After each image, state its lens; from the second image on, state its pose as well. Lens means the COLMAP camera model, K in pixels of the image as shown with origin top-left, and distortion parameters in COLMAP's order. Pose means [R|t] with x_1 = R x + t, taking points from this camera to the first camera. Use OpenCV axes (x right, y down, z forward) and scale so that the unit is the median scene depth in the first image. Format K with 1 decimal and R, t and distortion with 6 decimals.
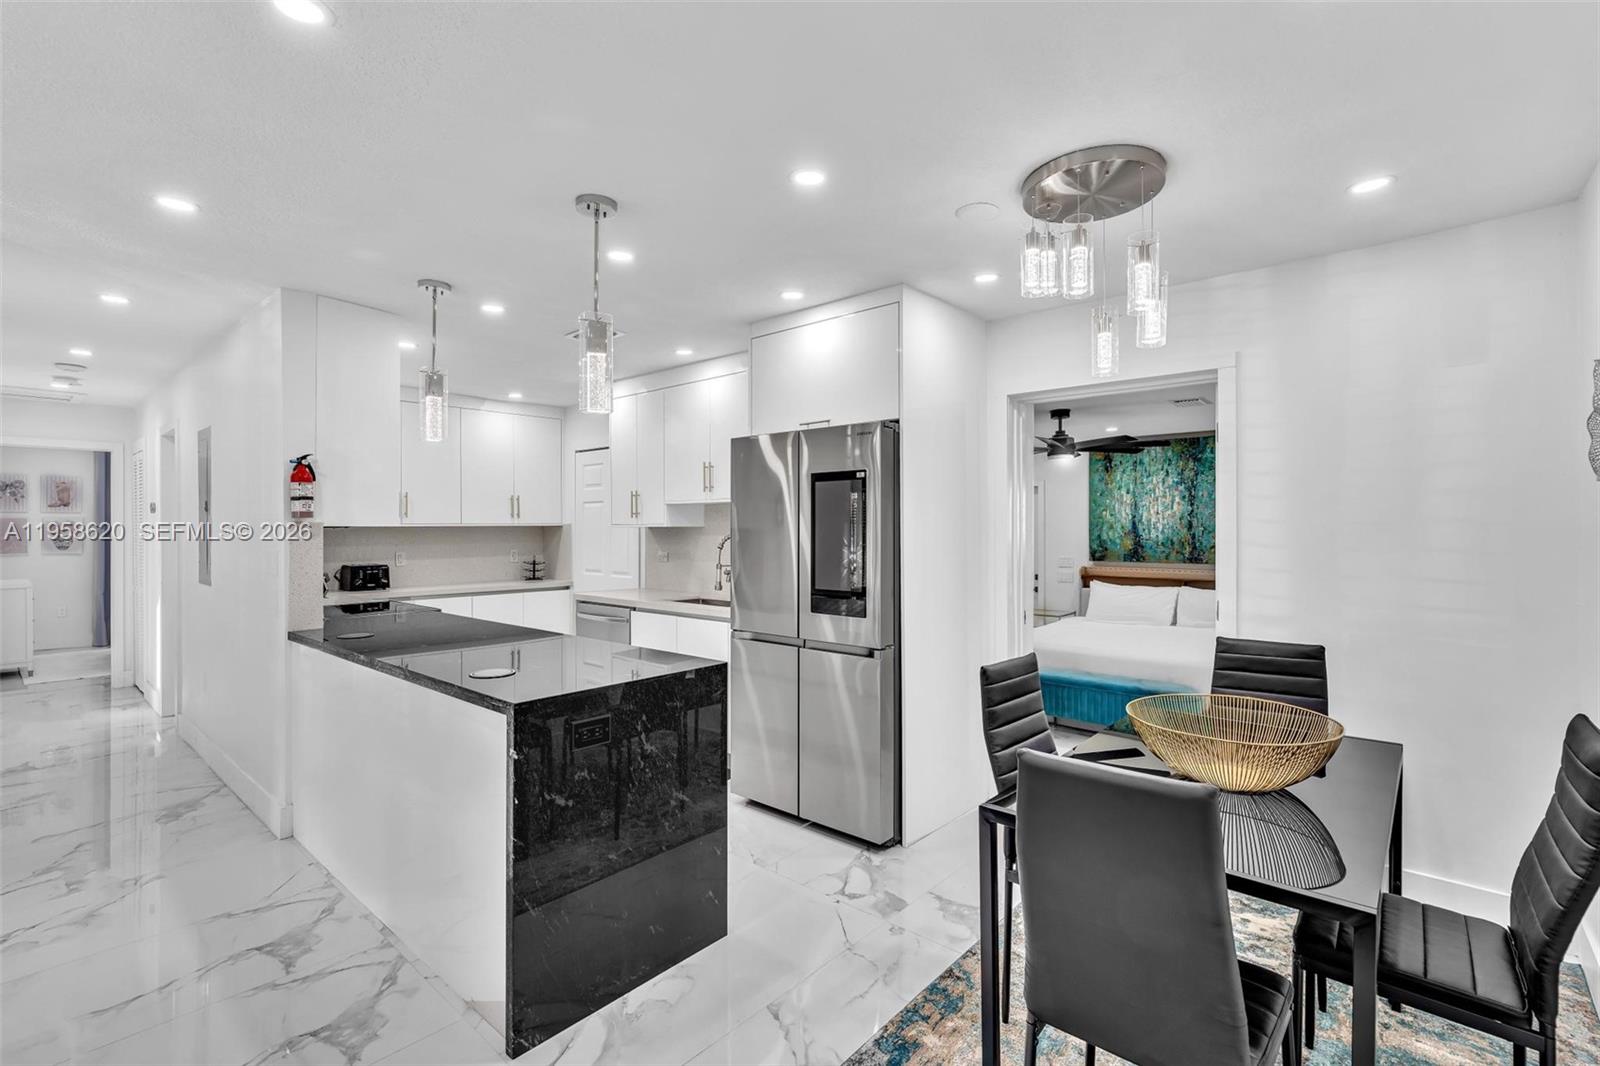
lens RADIAL K [[709.9, 0, 770.9], [0, 709.9, 539.6], [0, 0, 1]] dist [0.001372, -0.000935]
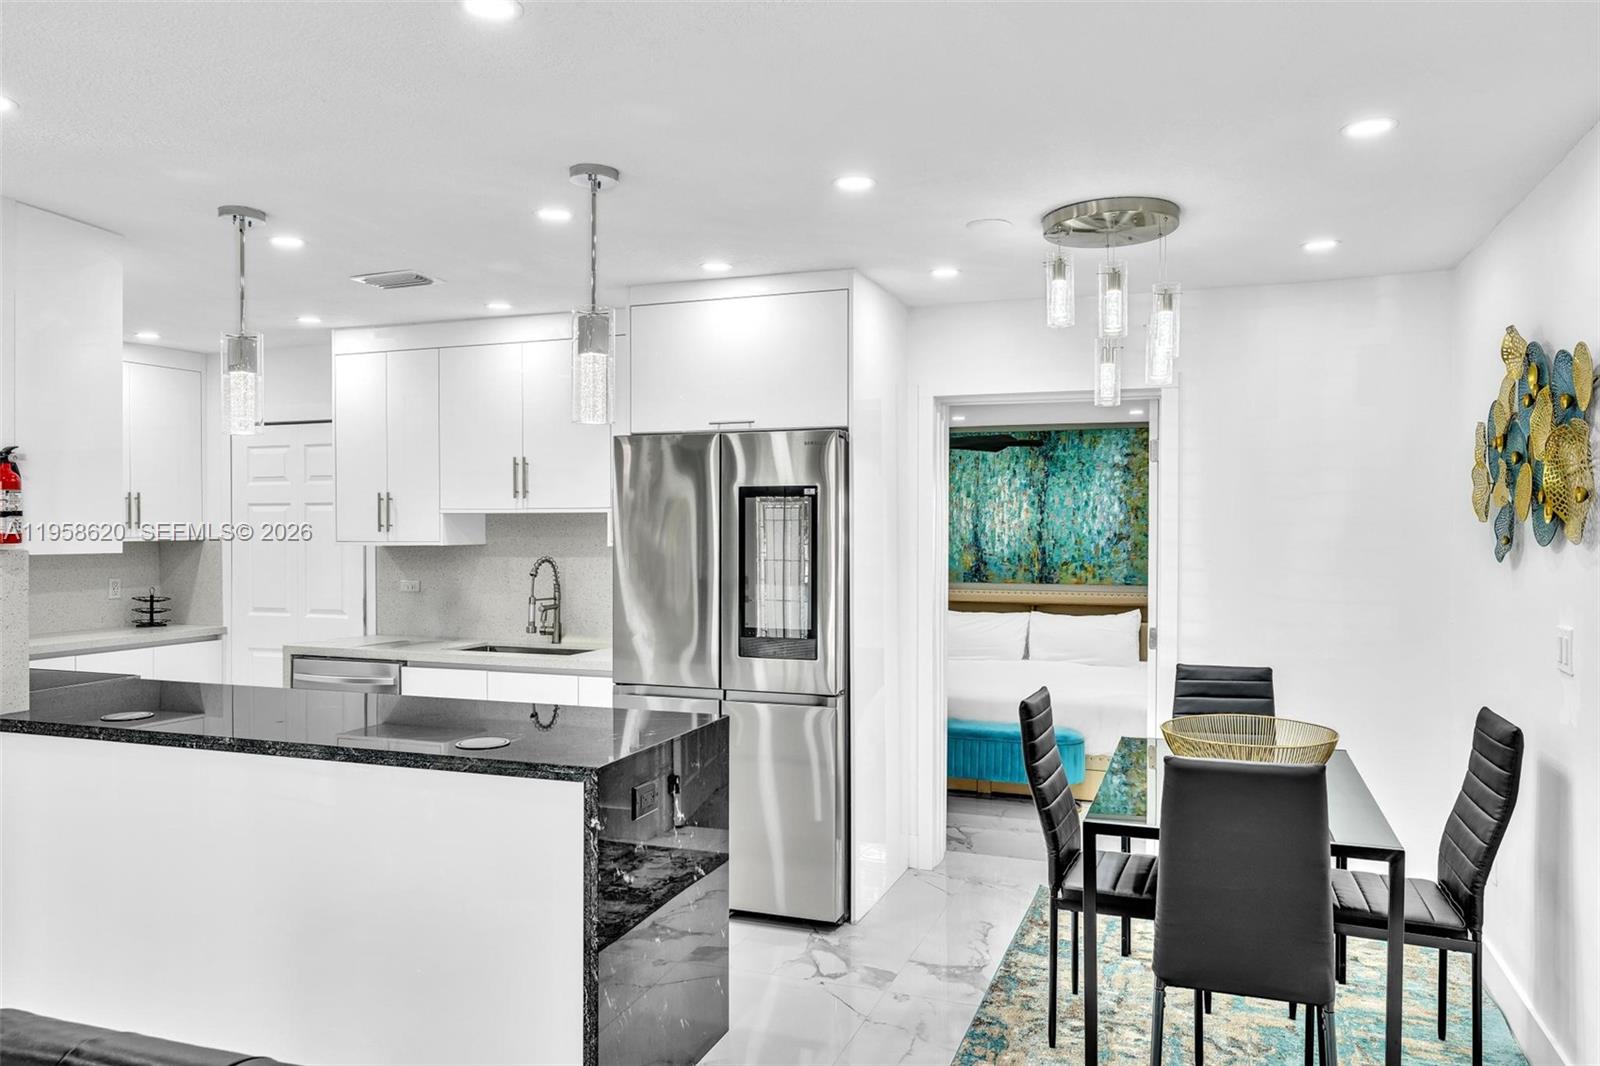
lens RADIAL K [[1128.5, 0, 719.7], [0, 1128.5, 558.6], [0, 0, 1]] dist [-0.006111, 0.005061]
pose [[0.941507, -0.008440, 0.336886, -0.391959], [0.004564, 0.999914, 0.012294, -0.025961], [-0.336961, -0.010037, 0.941465, -0.211038]]
